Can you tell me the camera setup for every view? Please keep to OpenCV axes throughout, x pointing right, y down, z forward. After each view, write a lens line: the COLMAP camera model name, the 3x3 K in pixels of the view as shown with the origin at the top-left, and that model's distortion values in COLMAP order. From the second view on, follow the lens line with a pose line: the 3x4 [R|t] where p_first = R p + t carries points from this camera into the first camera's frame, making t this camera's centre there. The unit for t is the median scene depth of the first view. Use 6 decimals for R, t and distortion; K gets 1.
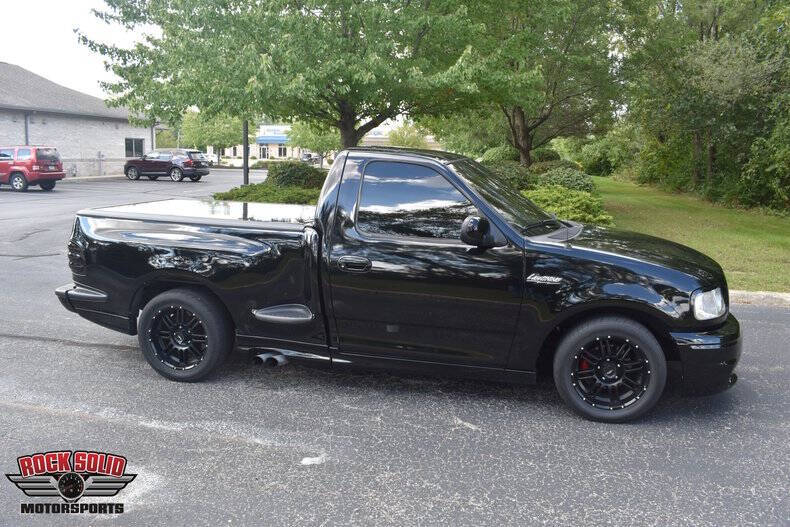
lens RADIAL K [[731.8, 0, 395.0], [0, 731.8, 263.5], [0, 0, 1]] dist [-0.137792, 0.095051]
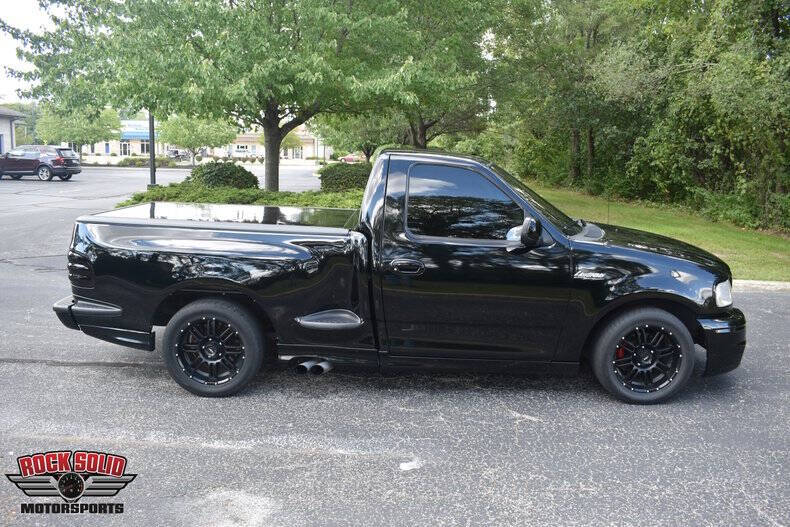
lens RADIAL K [[731.8, 0, 395.0], [0, 731.8, 263.5], [0, 0, 1]] dist [-0.137792, 0.095051]
pose [[0.971793, -0.031548, 0.233715, -0.287654], [0.029792, 0.999495, 0.011042, -0.014434], [-0.233945, -0.003768, 0.972242, 0.026857]]
